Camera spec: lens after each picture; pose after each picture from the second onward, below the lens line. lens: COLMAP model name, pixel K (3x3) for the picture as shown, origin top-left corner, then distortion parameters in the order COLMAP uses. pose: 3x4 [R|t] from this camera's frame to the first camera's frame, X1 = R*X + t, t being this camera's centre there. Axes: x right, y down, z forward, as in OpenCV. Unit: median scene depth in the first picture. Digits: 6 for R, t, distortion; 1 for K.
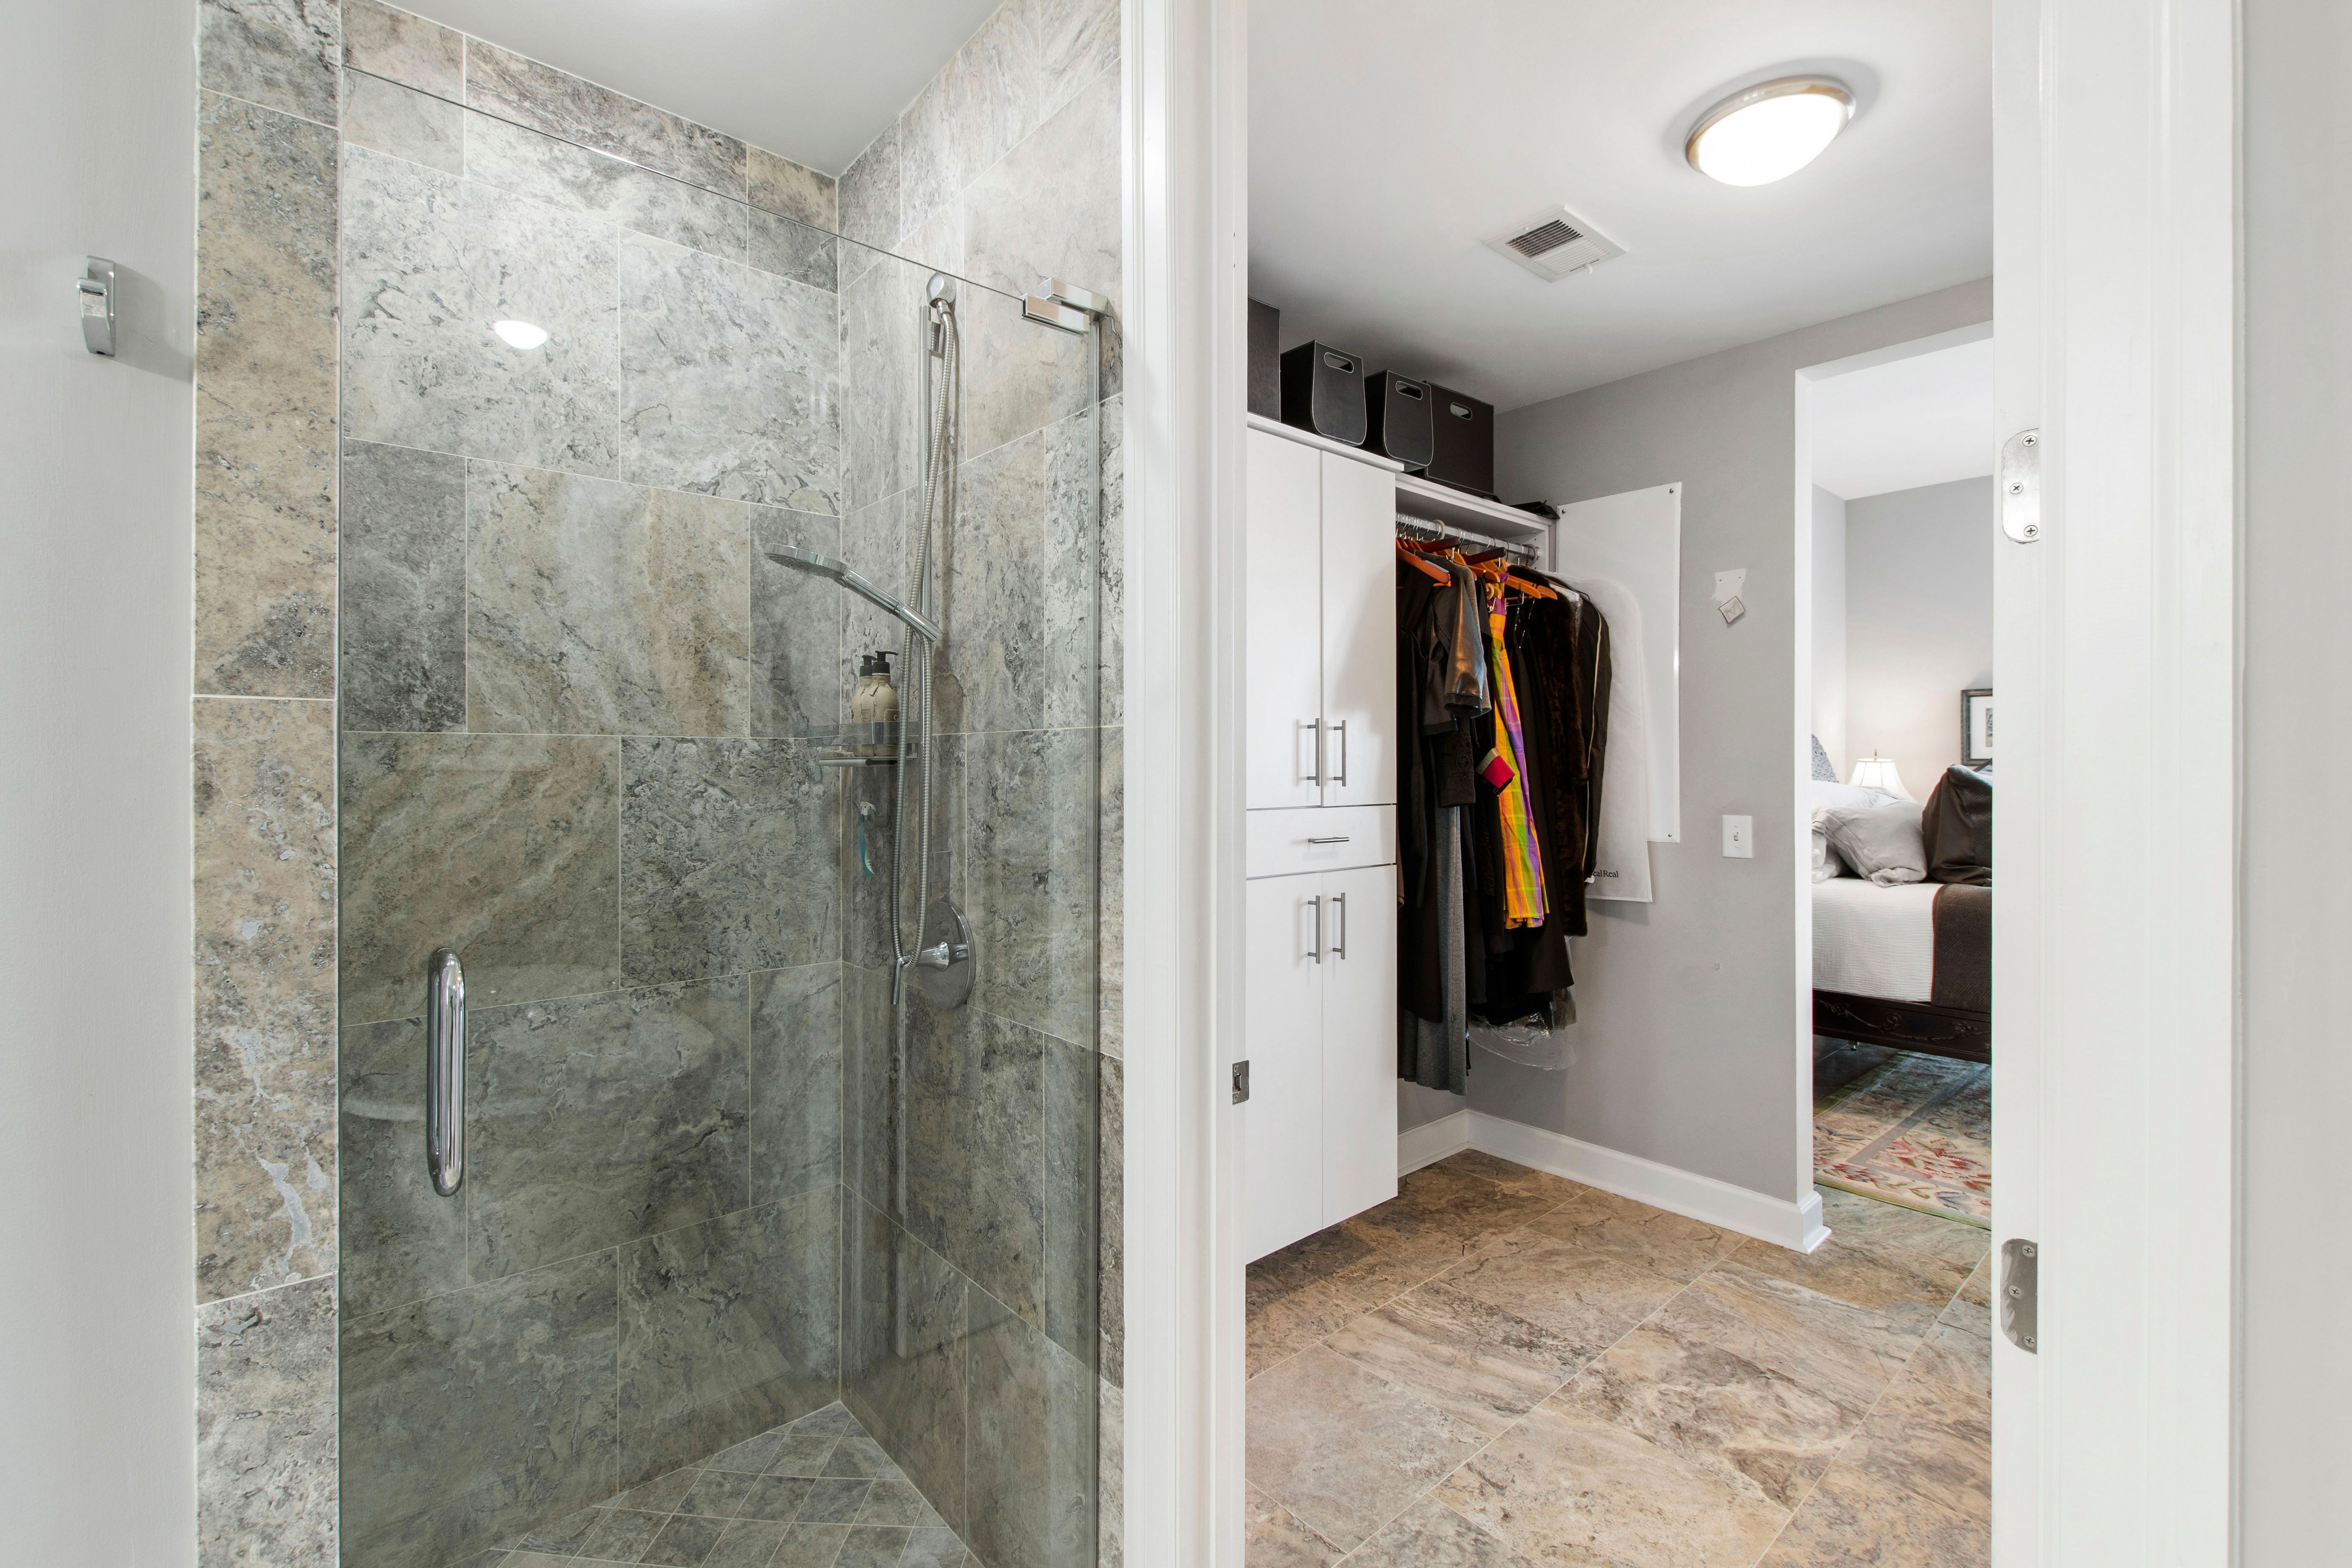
lens RADIAL K [[1025.2, 0, 1140.3], [0, 1025.2, 756.6], [0, 0, 1]] dist [0.001225, -0.000457]
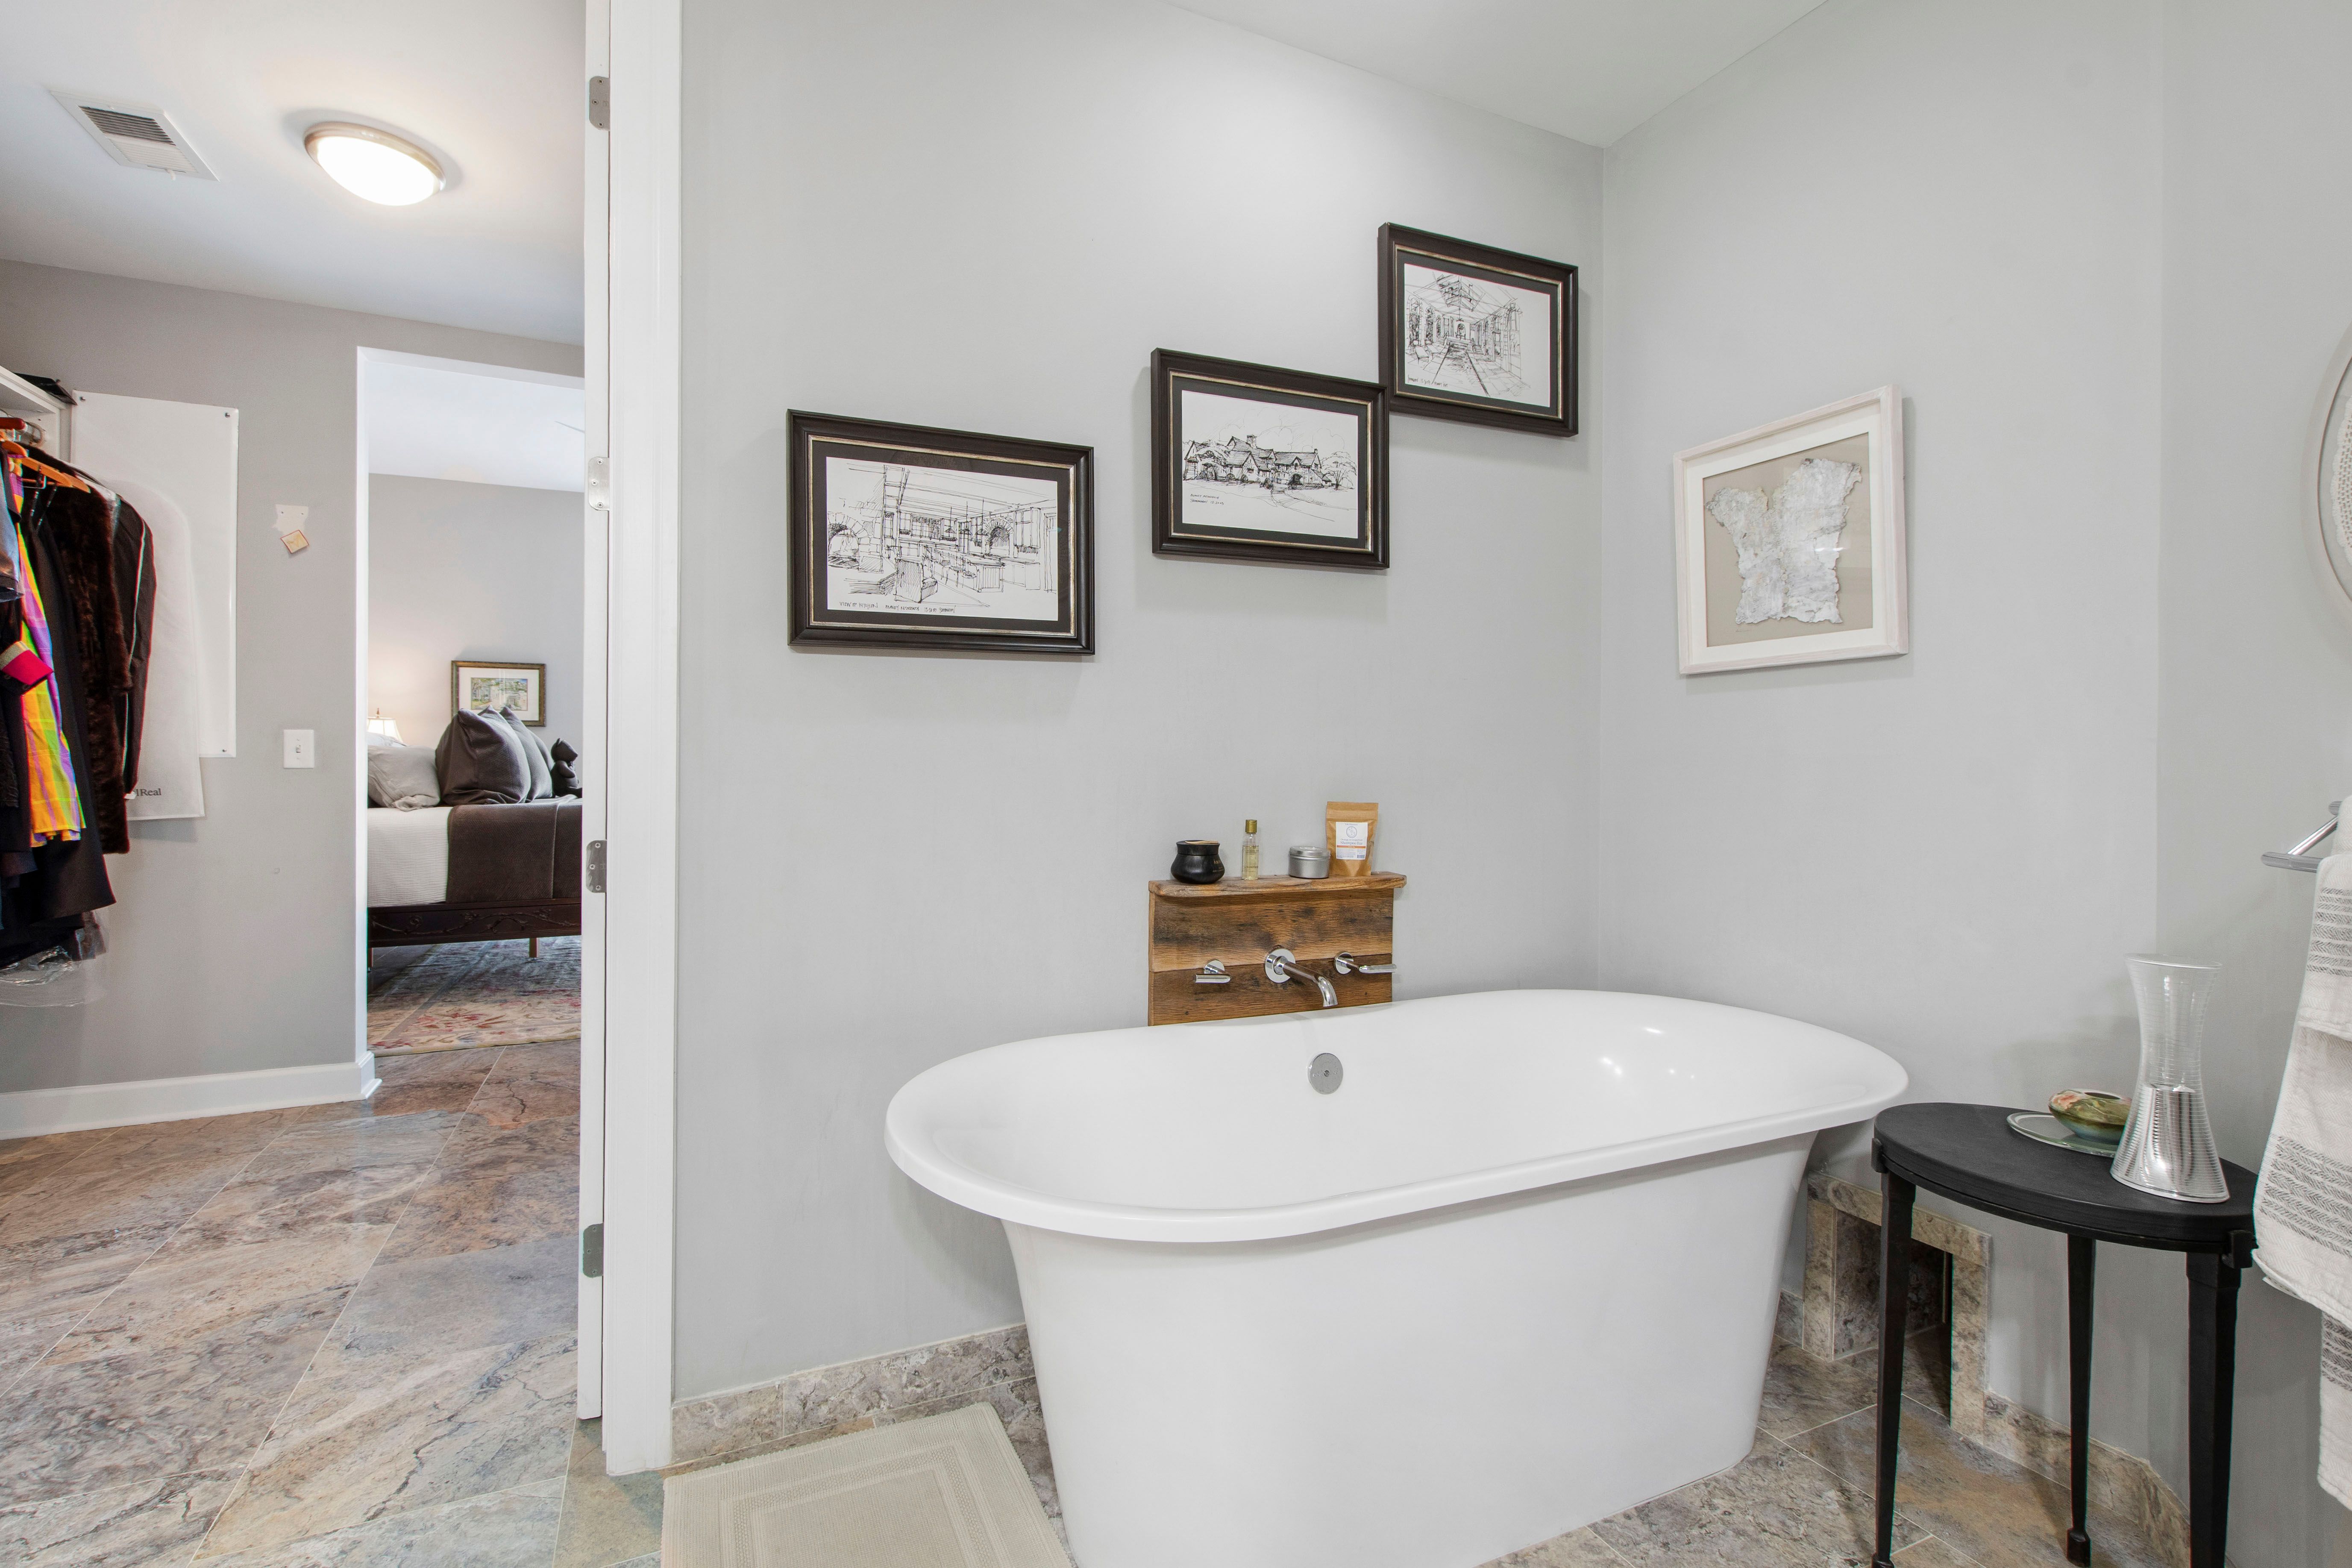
lens RADIAL K [[1053.1, 0, 1171.4], [0, 1053.1, 768.3], [0, 0, 1]] dist [0.000688, -0.003616]
pose [[0.266684, -0.002680, 0.963780, -0.258633], [-0.010642, 0.999927, 0.005725, 0.083152], [-0.963725, -0.011783, 0.266636, -0.205944]]
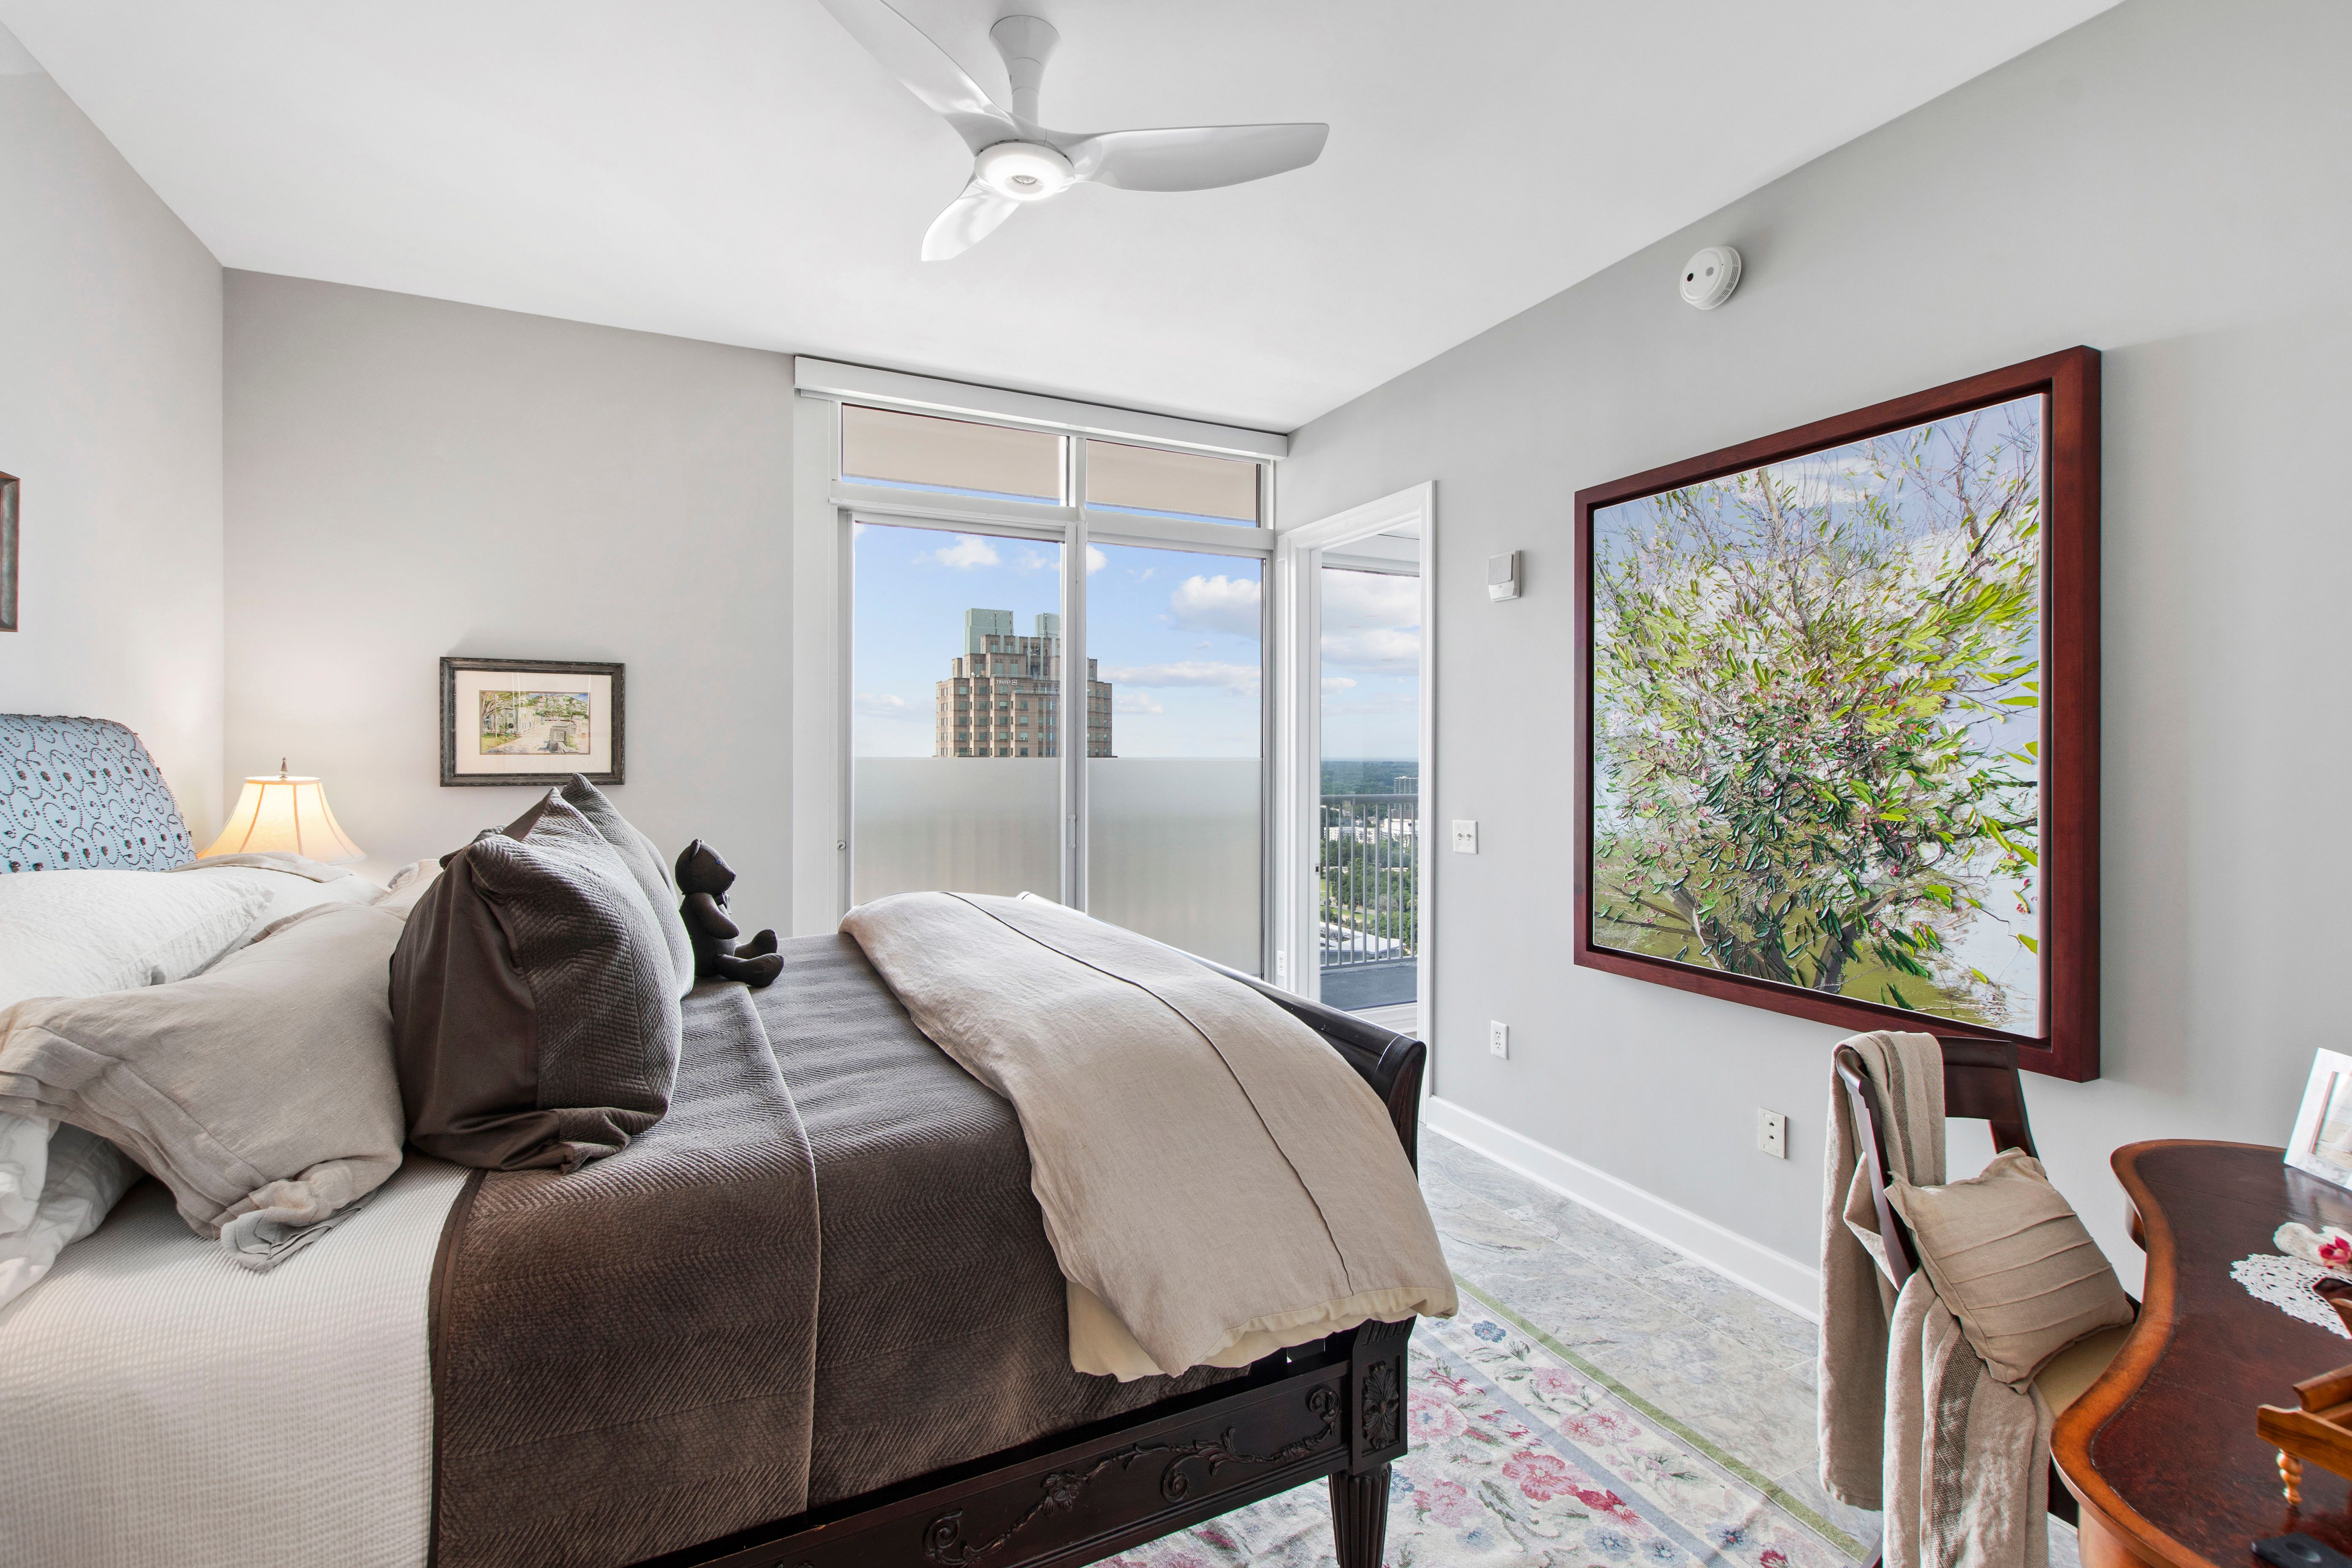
lens RADIAL K [[1021.1, 0, 1161.6], [0, 1021.1, 765.1], [0, 0, 1]] dist [0.001184, -0.000478]
pose [[0.252119, -0.010239, 0.967642, 0.674030], [-0.010475, 0.999857, 0.013309, -0.030209], [-0.967639, -0.013492, 0.251976, 0.901771]]
